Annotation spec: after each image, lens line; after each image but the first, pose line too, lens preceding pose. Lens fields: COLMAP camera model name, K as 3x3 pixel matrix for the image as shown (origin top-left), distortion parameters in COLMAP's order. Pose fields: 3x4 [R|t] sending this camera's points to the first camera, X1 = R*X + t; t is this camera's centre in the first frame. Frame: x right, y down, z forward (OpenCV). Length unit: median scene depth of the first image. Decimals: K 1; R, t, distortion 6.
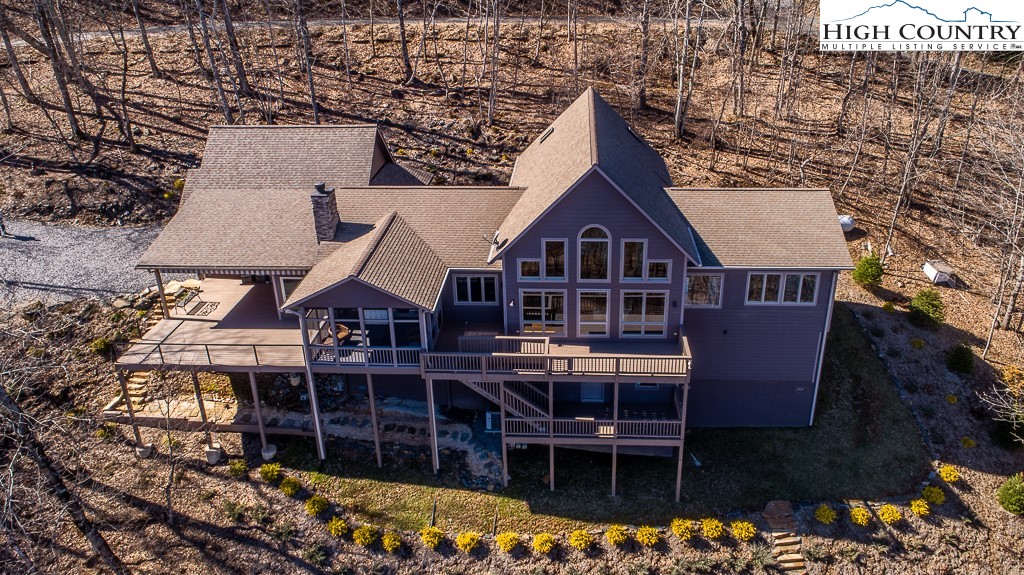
lens RADIAL K [[764.9, 0, 512.5], [0, 764.9, 289.1], [0, 0, 1]] dist [-0.003436, -0.000457]
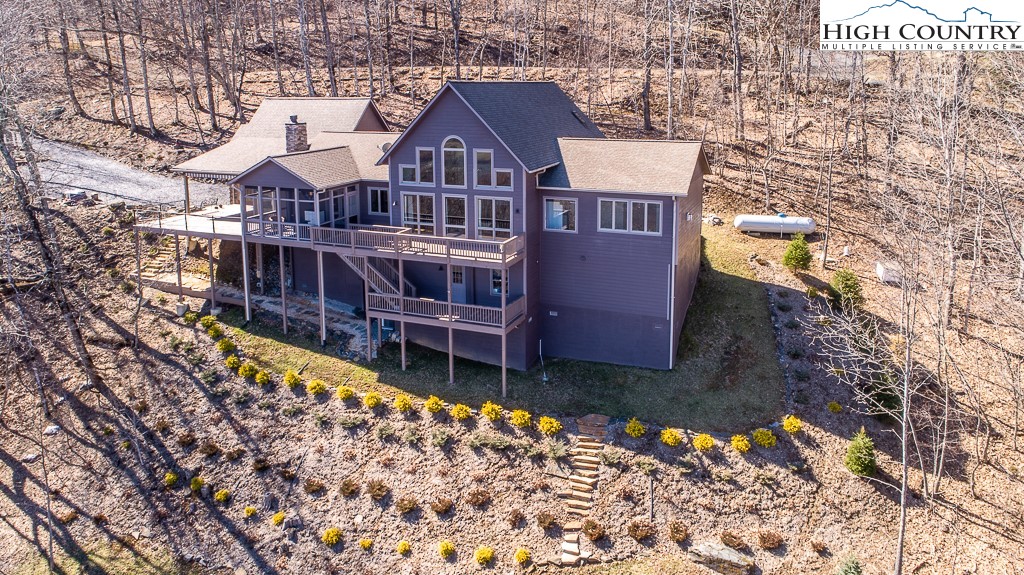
lens RADIAL K [[835.8, 0, 513.3], [0, 835.8, 284.9], [0, 0, 1]] dist [-0.004563, -0.004809]
pose [[0.922007, 0.089990, -0.376569, 0.665874], [-0.183167, 0.958270, -0.219472, 0.388391], [0.341105, 0.271330, 0.900015, -0.098666]]
